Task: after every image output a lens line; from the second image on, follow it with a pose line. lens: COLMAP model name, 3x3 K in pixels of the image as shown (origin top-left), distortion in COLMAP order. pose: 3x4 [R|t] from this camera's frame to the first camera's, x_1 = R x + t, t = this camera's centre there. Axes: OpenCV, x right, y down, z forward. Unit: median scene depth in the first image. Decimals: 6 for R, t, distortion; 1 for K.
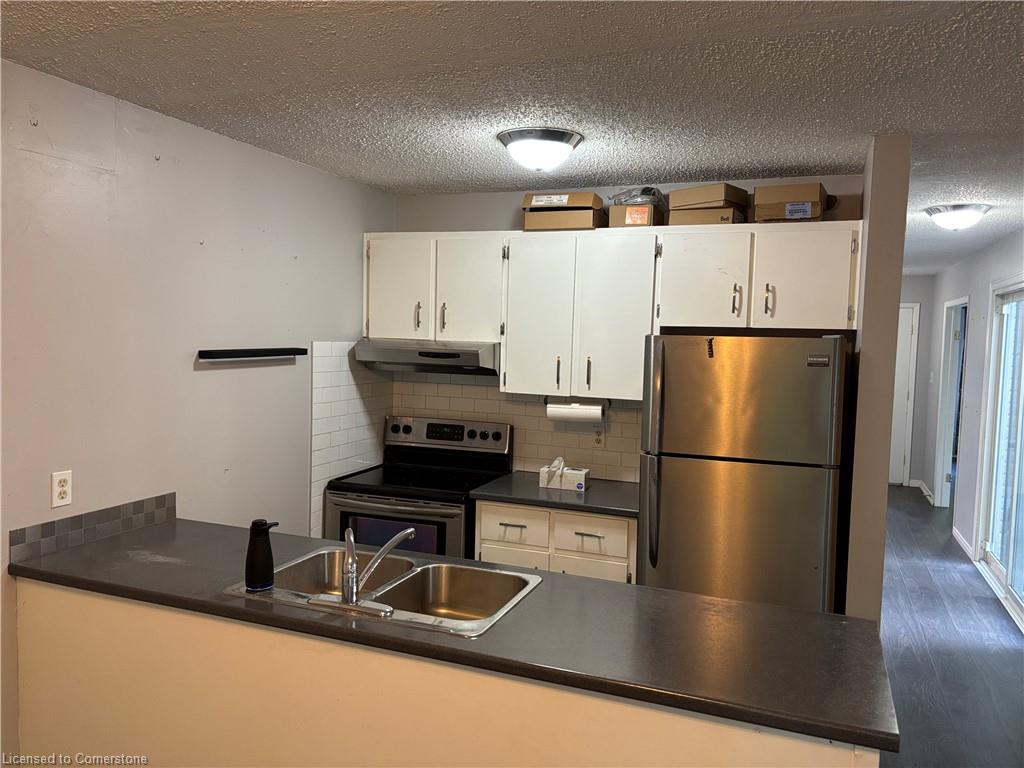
lens RADIAL K [[774.6, 0, 510.7], [0, 774.6, 386.3], [0, 0, 1]] dist [0.061958, -0.061175]
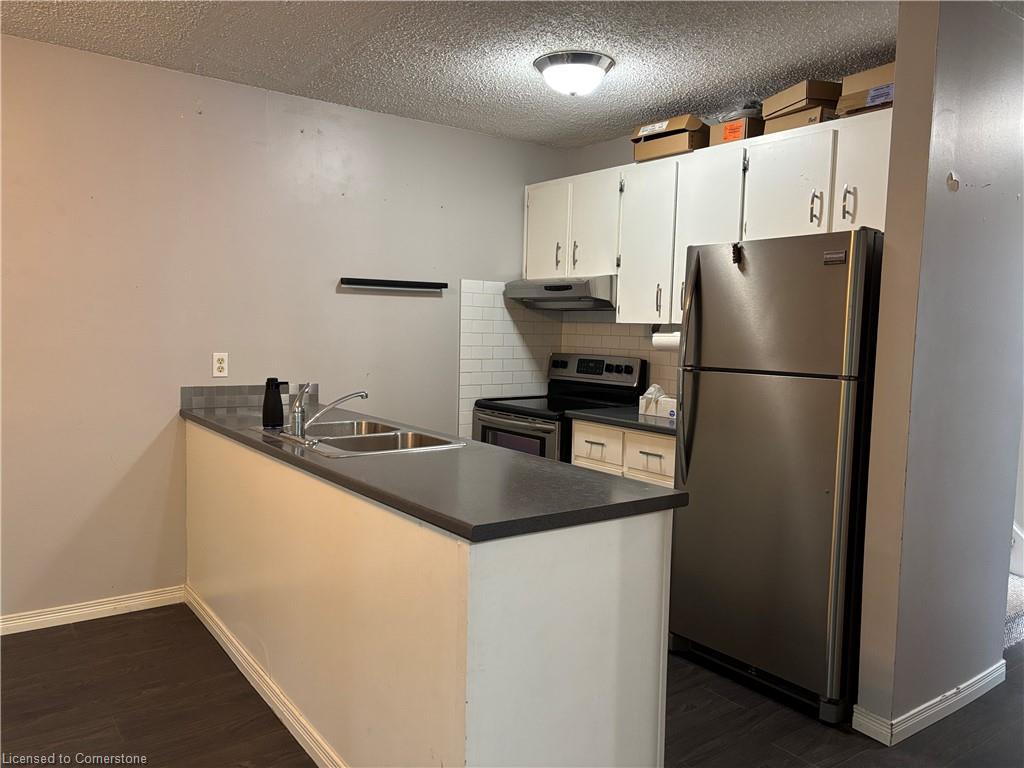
lens RADIAL K [[774.6, 0, 510.9], [0, 774.6, 386.7], [0, 0, 1]] dist [0.061958, -0.061175]
pose [[0.847127, 0.035232, -0.530222, 0.445914], [-0.038328, 0.999252, 0.005162, 0.098478], [0.530007, 0.015949, 0.847843, 0.045389]]
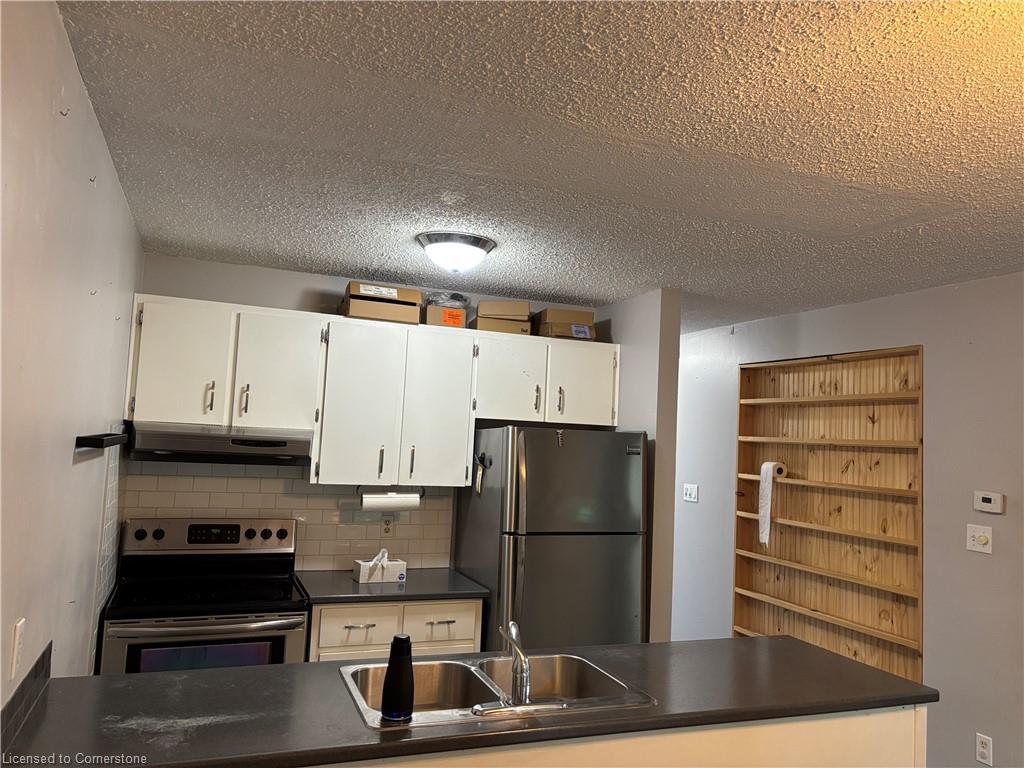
lens RADIAL K [[774.6, 0, 525.2], [0, 774.6, 375.7], [0, 0, 1]] dist [0.061958, -0.061175]
pose [[0.721033, 0.067899, 0.689566, -0.507485], [0.019700, 0.992776, -0.118353, -0.005740], [-0.692620, 0.098921, 0.714487, 0.152351]]
